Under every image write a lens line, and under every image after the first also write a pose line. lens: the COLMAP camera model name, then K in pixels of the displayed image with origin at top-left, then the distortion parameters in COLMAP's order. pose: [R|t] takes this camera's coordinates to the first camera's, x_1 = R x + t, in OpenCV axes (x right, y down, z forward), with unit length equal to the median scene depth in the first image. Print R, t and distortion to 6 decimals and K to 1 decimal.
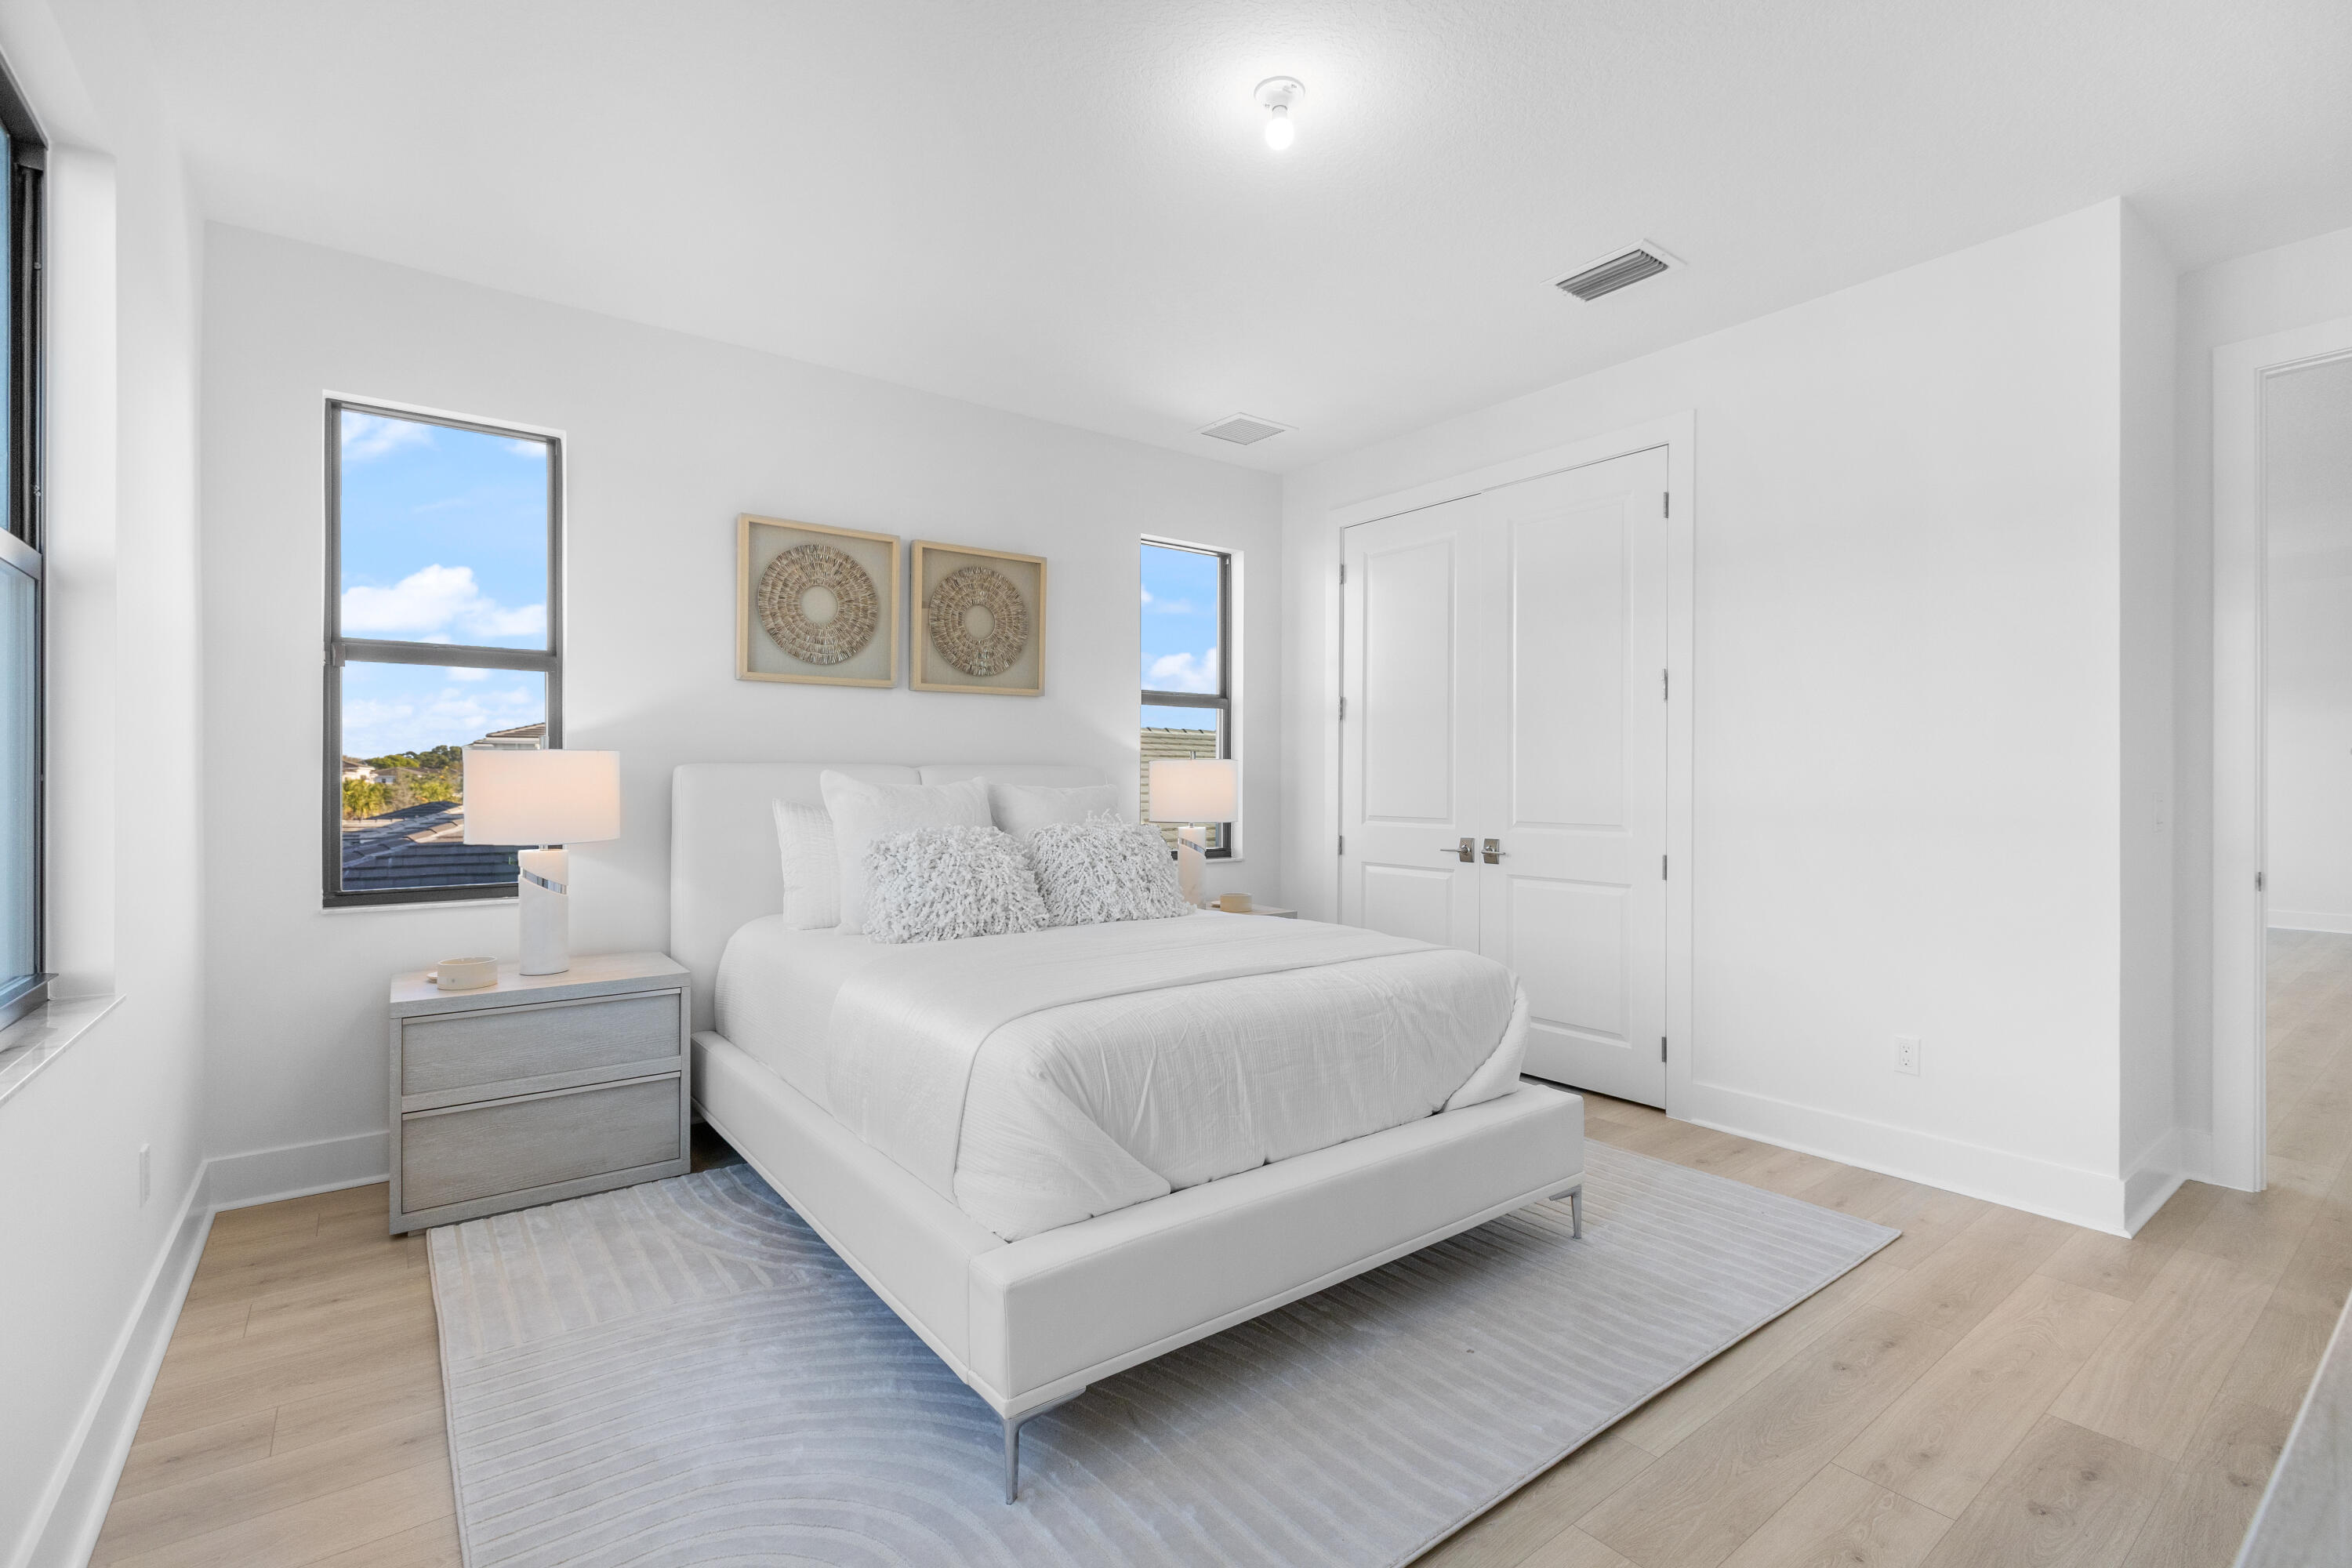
lens RADIAL K [[1051.5, 0, 1178.0], [0, 1051.5, 788.0], [0, 0, 1]] dist [0.001181, -0.000477]
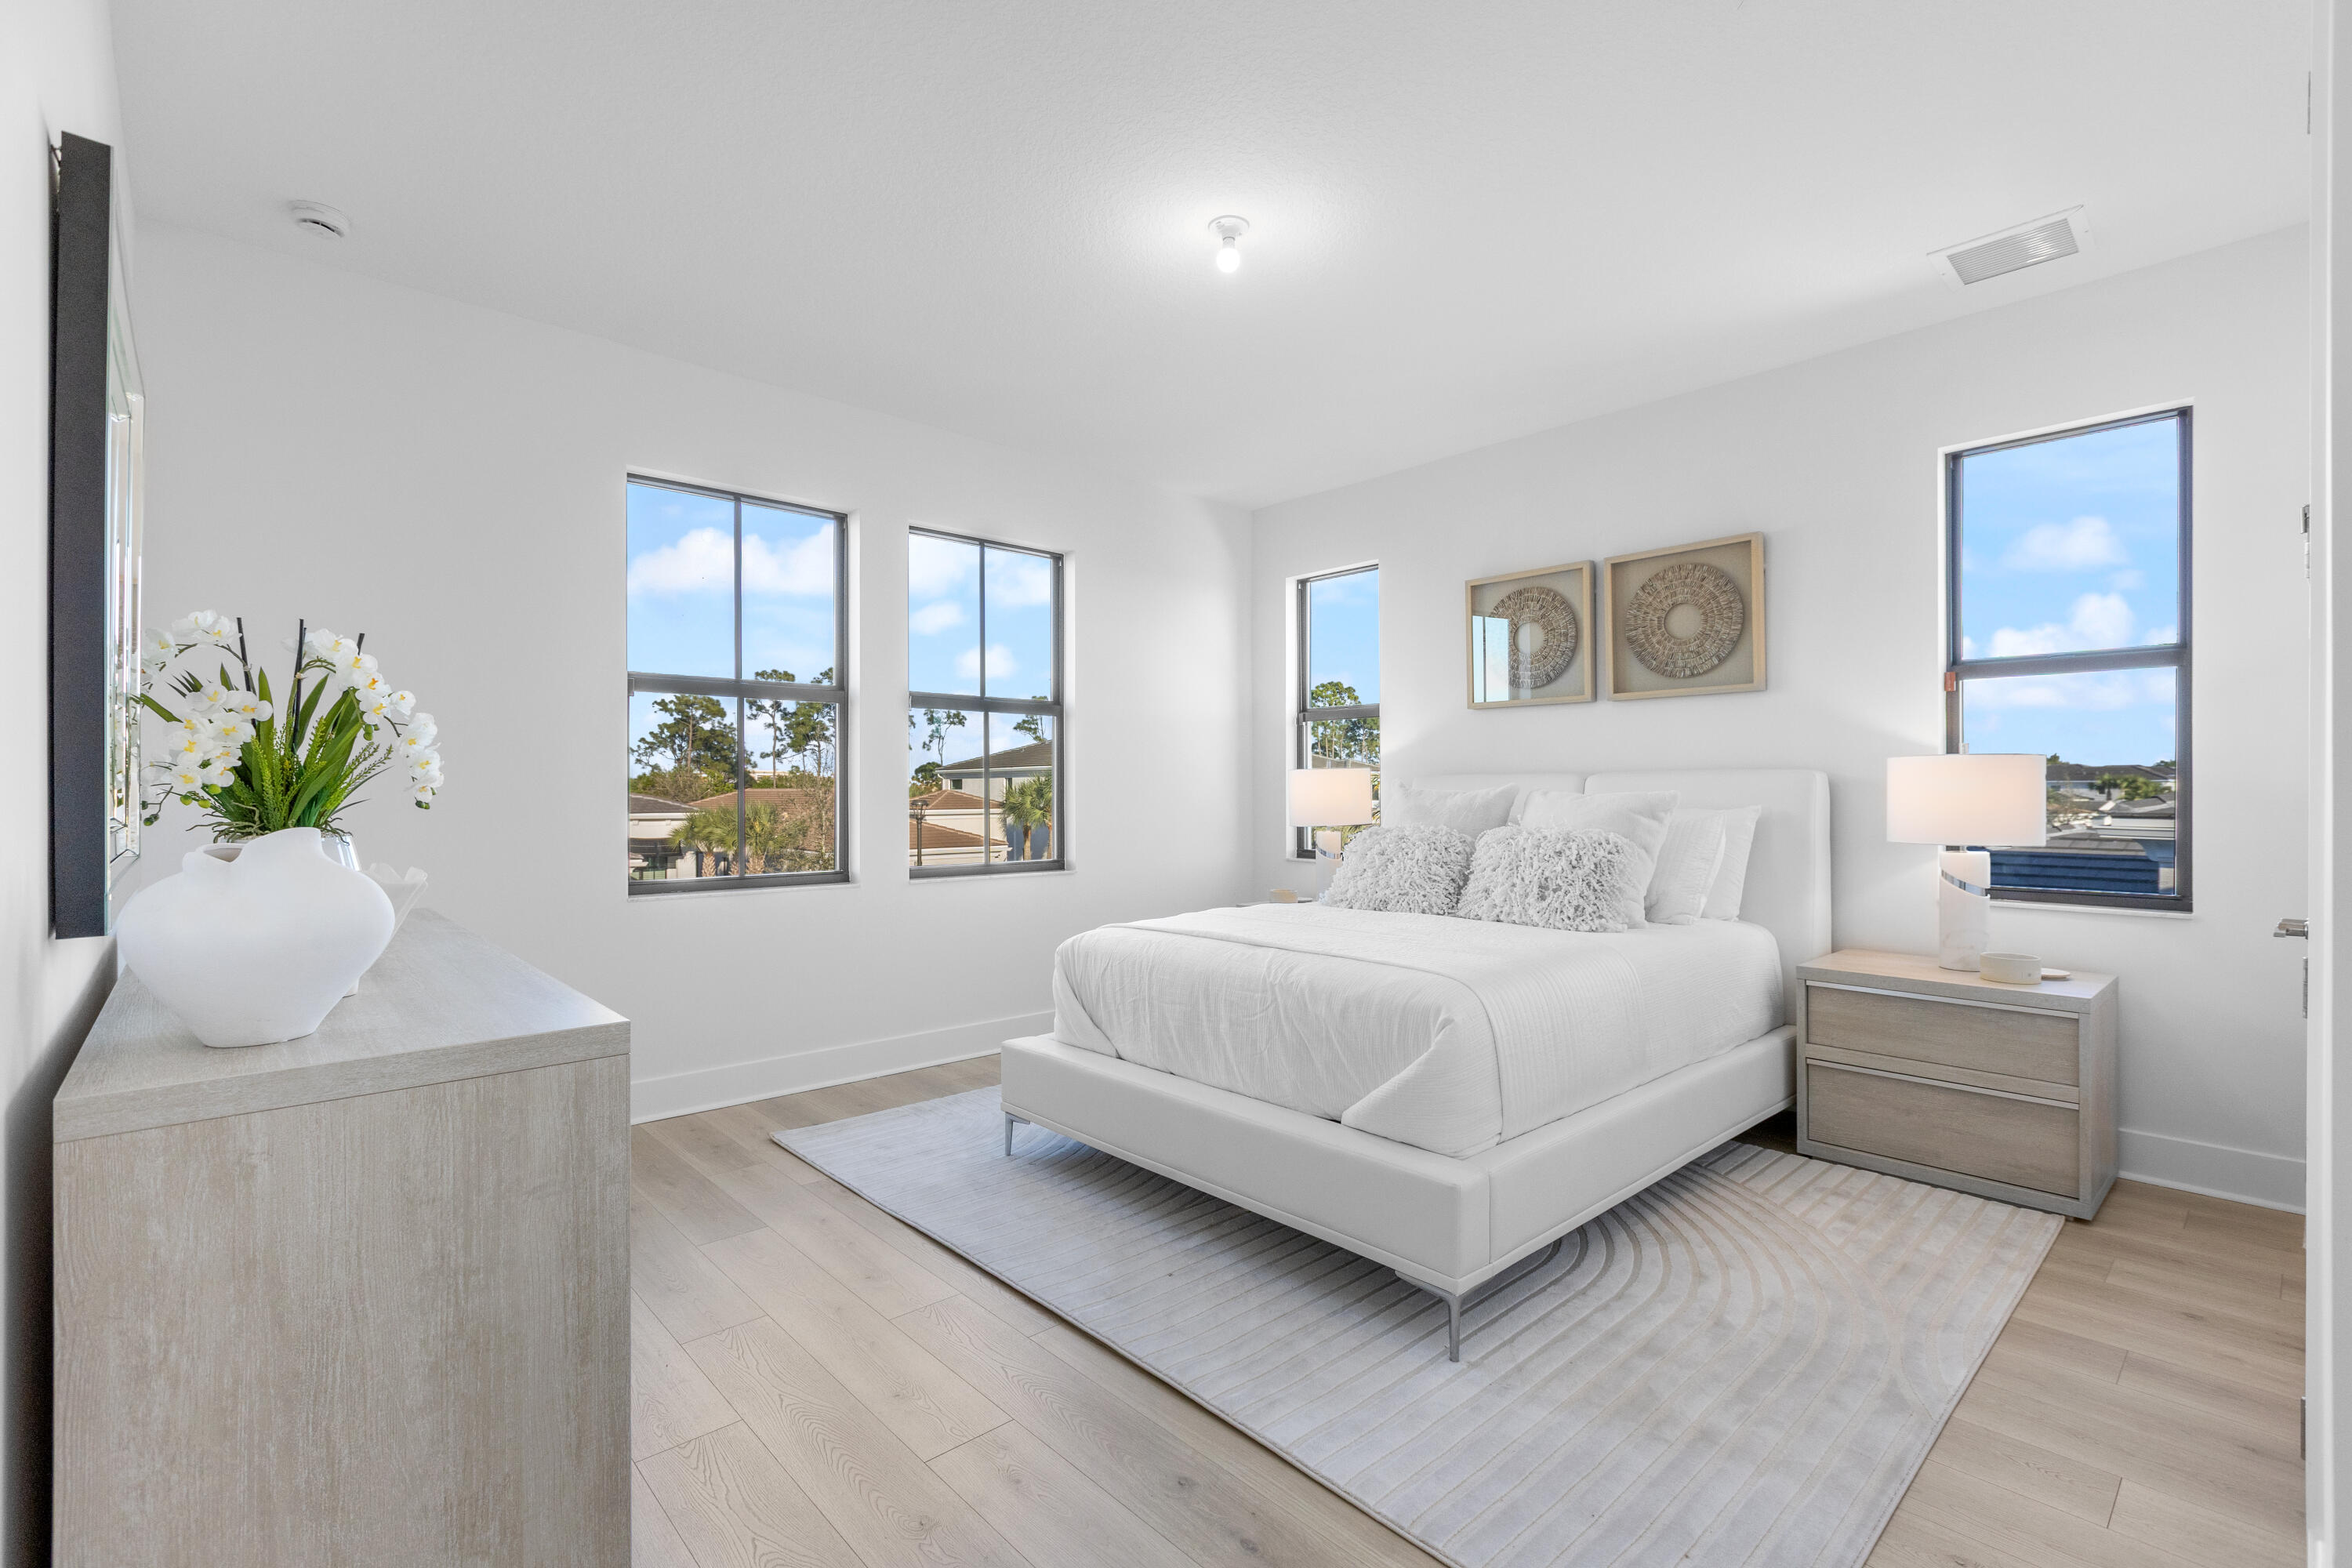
lens RADIAL K [[1051.5, 0, 1178.0], [0, 1051.5, 788.0], [0, 0, 1]] dist [0.001181, -0.000477]
pose [[0.076773, 0.000643, -0.997048, 0.761748], [-0.012930, 0.999916, -0.000351, -0.000421], [0.996965, 0.012919, 0.076775, 0.491800]]
